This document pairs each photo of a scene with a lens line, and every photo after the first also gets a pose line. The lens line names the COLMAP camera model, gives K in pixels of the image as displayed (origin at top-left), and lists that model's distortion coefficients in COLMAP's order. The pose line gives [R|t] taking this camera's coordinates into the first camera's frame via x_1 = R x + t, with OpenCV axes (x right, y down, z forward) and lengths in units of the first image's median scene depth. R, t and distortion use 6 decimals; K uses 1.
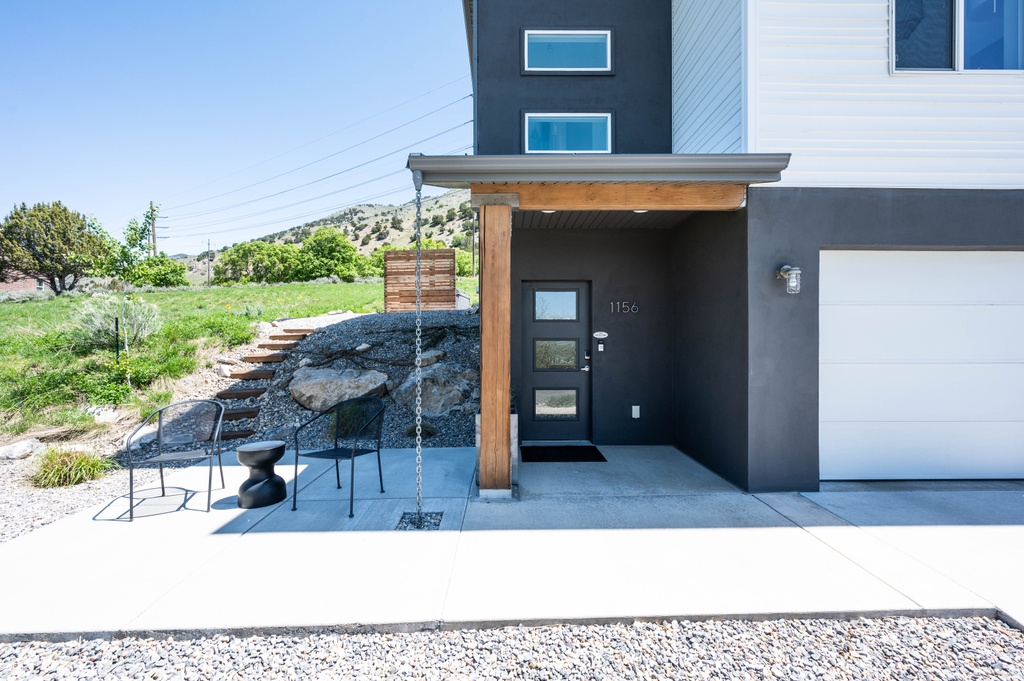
lens RADIAL K [[425.5, 0, 508.5], [0, 425.5, 338.4], [0, 0, 1]] dist [0.001400, -0.001005]
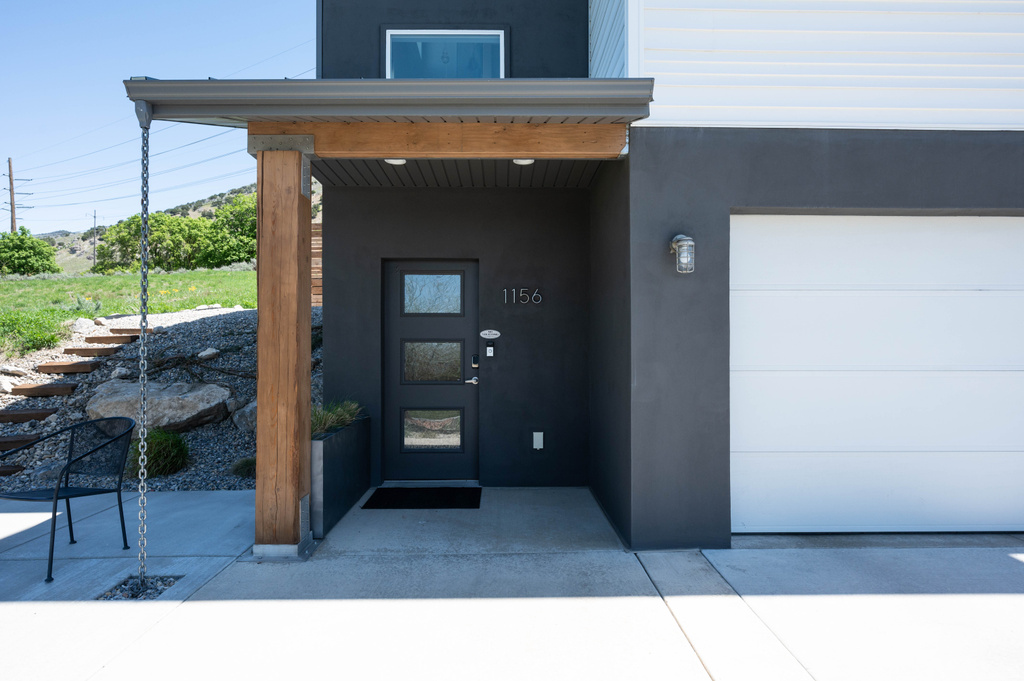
lens RADIAL K [[581.4, 0, 508.1], [0, 581.4, 341.5], [0, 0, 1]] dist [-0.000270, 0.000902]
pose [[0.999998, 0.001737, 0.000385, 0.244441], [-0.001734, 0.999957, -0.009068, 0.013244], [-0.000401, 0.009067, 0.999959, 0.009191]]
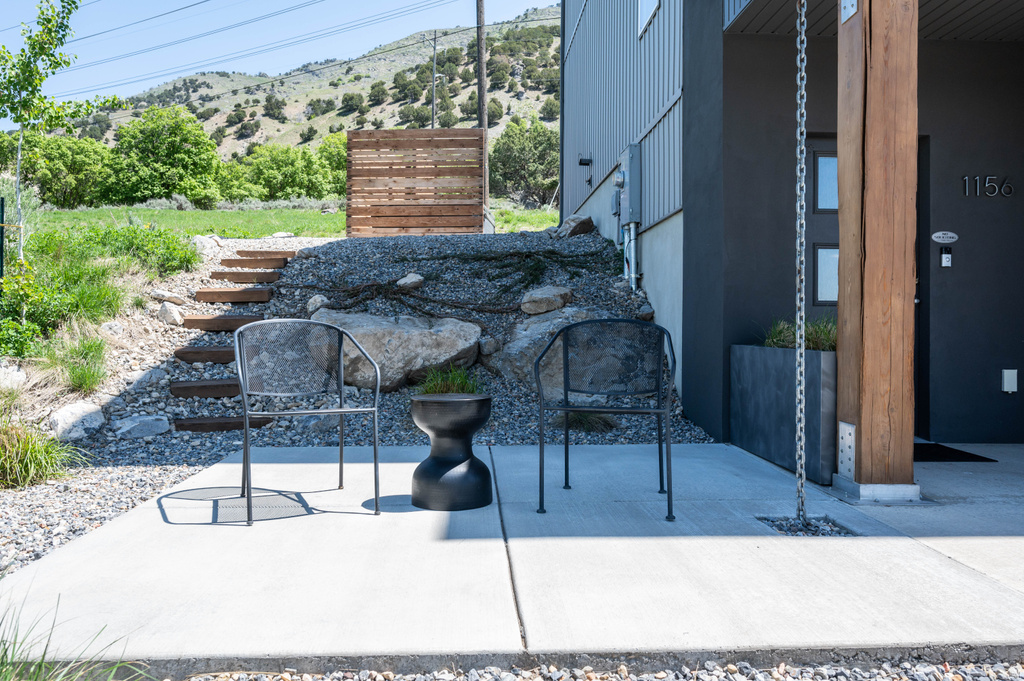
lens RADIAL K [[795.7, 0, 501.3], [0, 795.7, 311.3], [0, 0, 1]] dist [-0.003069, 0.003188]
pose [[0.999532, 0.012992, 0.027683, -0.367829], [-0.012450, 0.999729, -0.019681, 0.111315], [-0.027931, 0.019327, 0.999423, 0.013171]]
